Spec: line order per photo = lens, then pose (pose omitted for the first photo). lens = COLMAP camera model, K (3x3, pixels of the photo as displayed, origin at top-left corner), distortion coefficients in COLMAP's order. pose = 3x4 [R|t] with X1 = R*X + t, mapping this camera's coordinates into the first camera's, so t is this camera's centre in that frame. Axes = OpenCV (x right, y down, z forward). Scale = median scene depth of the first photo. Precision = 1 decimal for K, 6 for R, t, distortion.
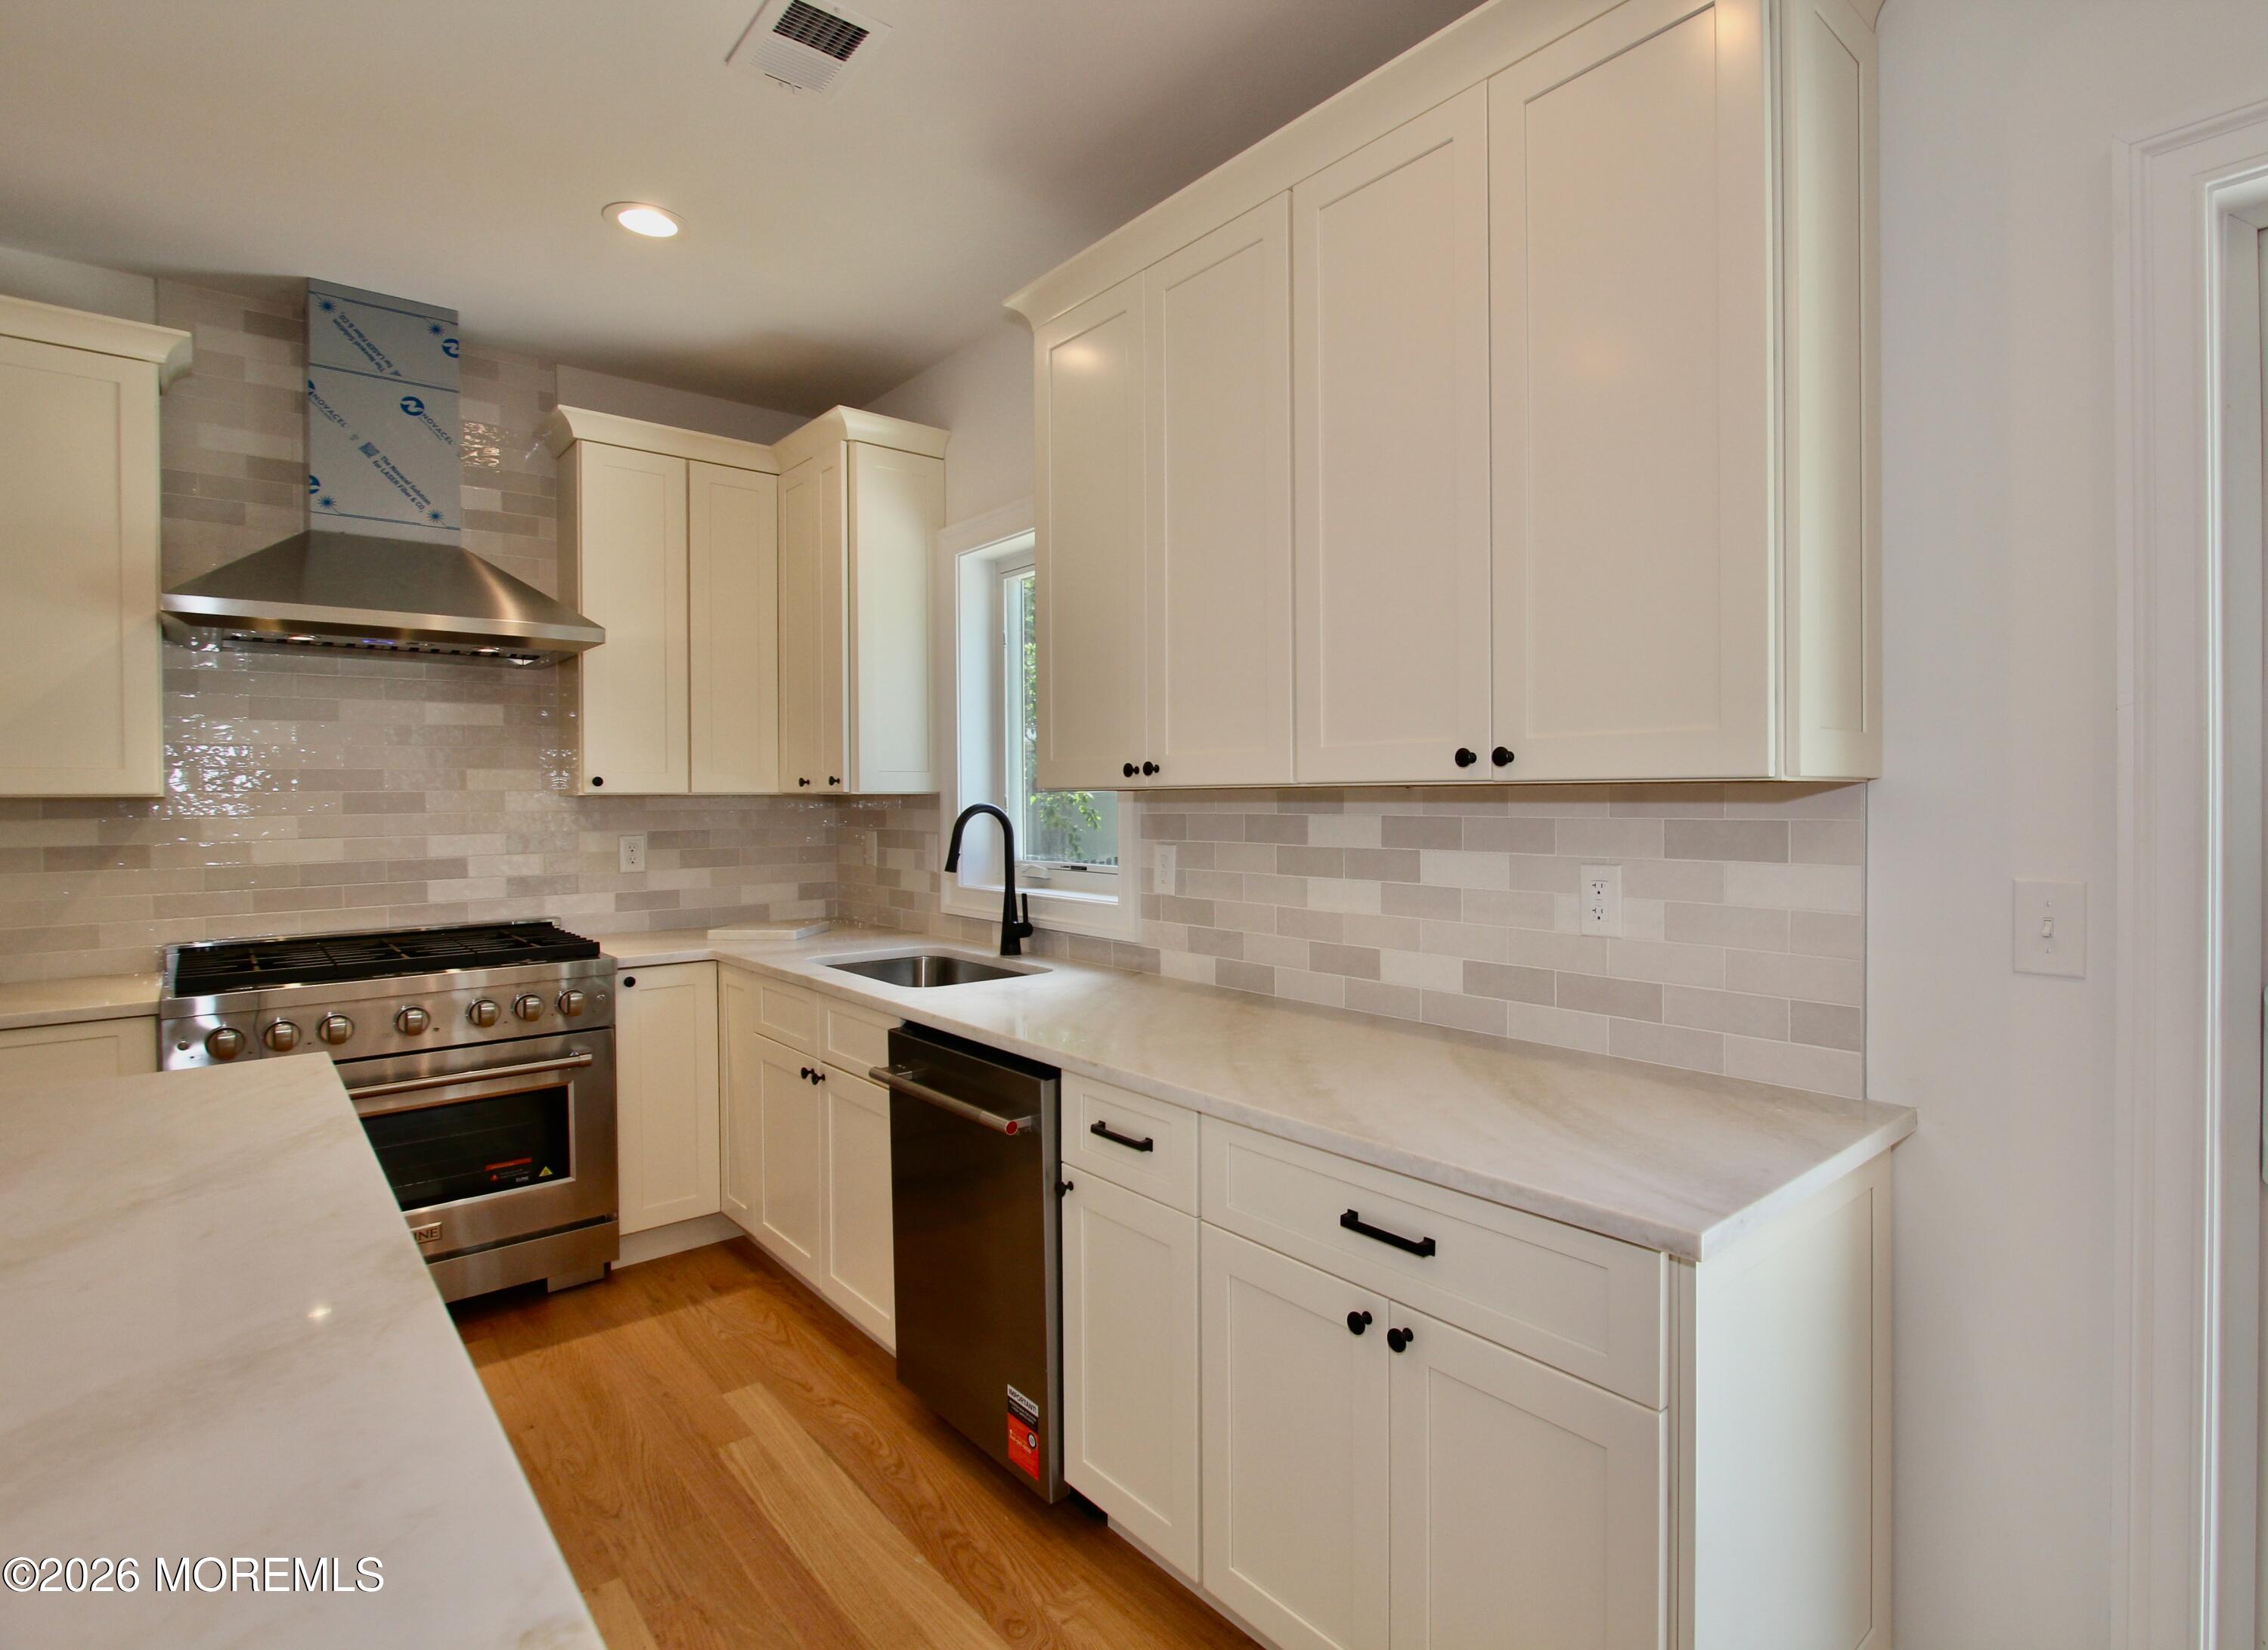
lens RADIAL K [[1141.2, 0, 1240.8], [0, 1141.2, 807.2], [0, 0, 1]] dist [-0.001382, -0.000927]
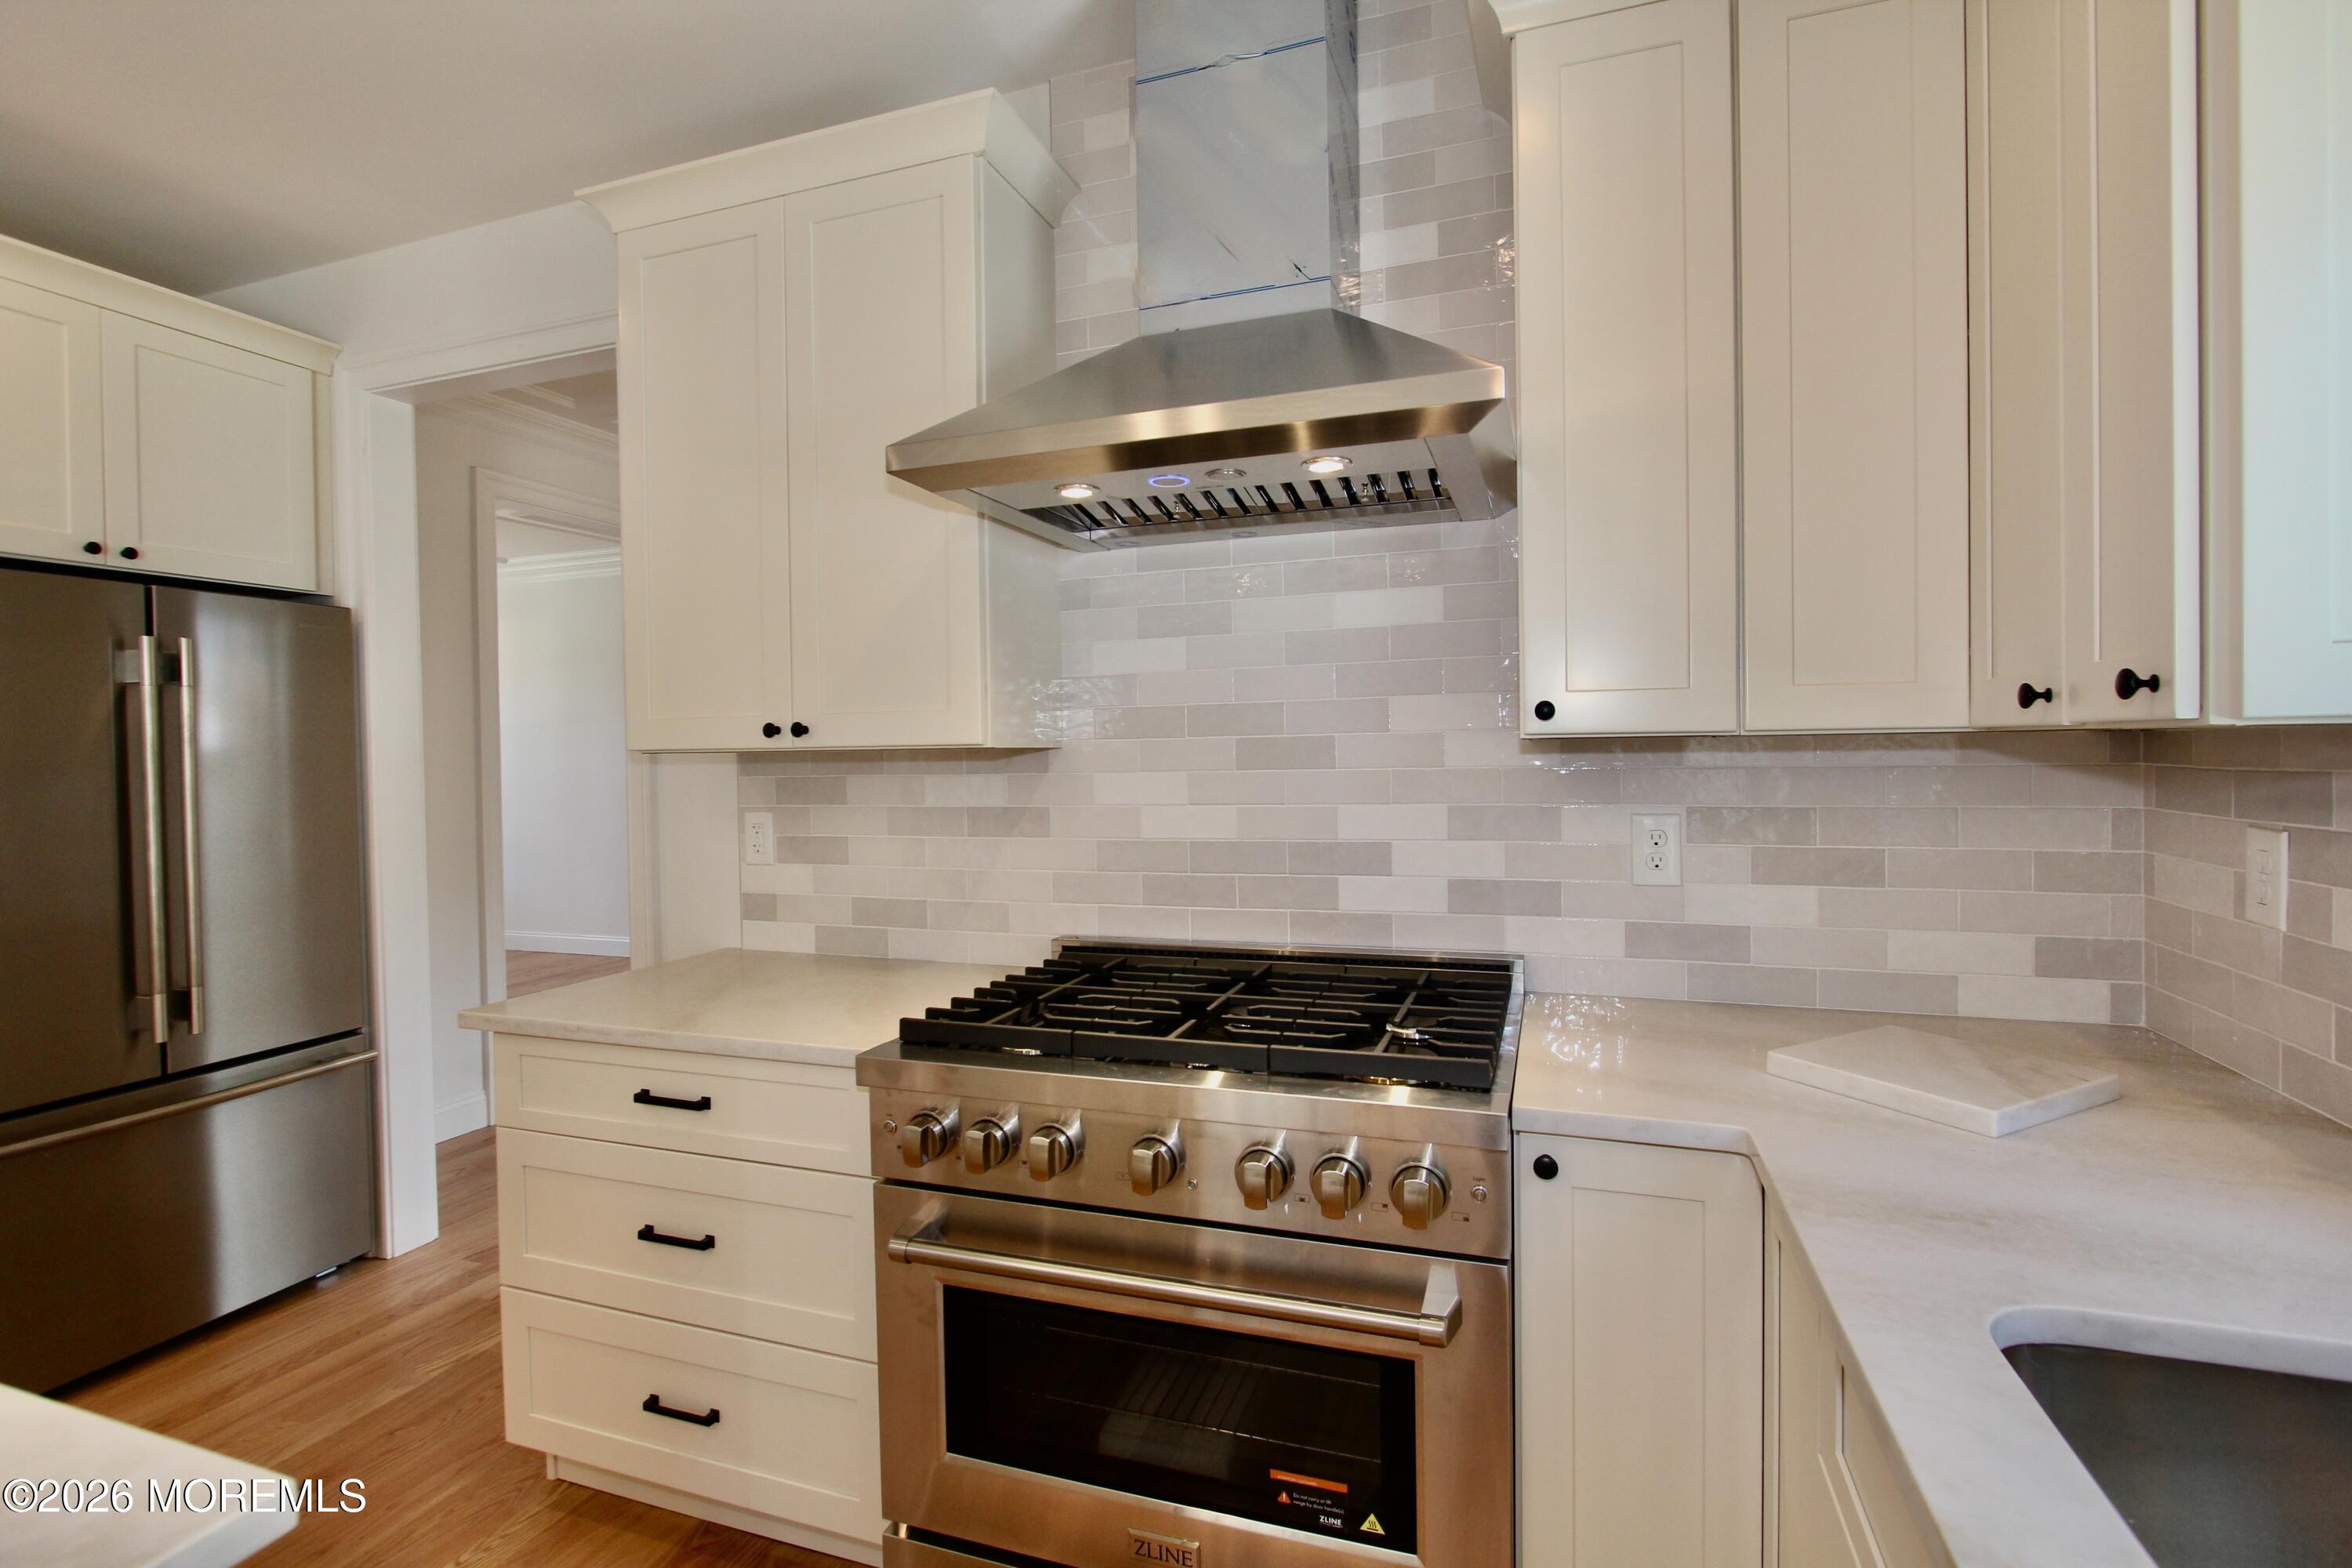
lens RADIAL K [[1078.8, 0, 1191.4], [0, 1078.8, 768.0], [0, 0, 1]] dist [-0.018676, 0.005436]
pose [[0.477692, 0.013486, -0.878424, -0.244476], [0.003265, 0.999848, 0.017126, -0.006530], [0.878521, -0.011049, 0.477575, 0.692975]]
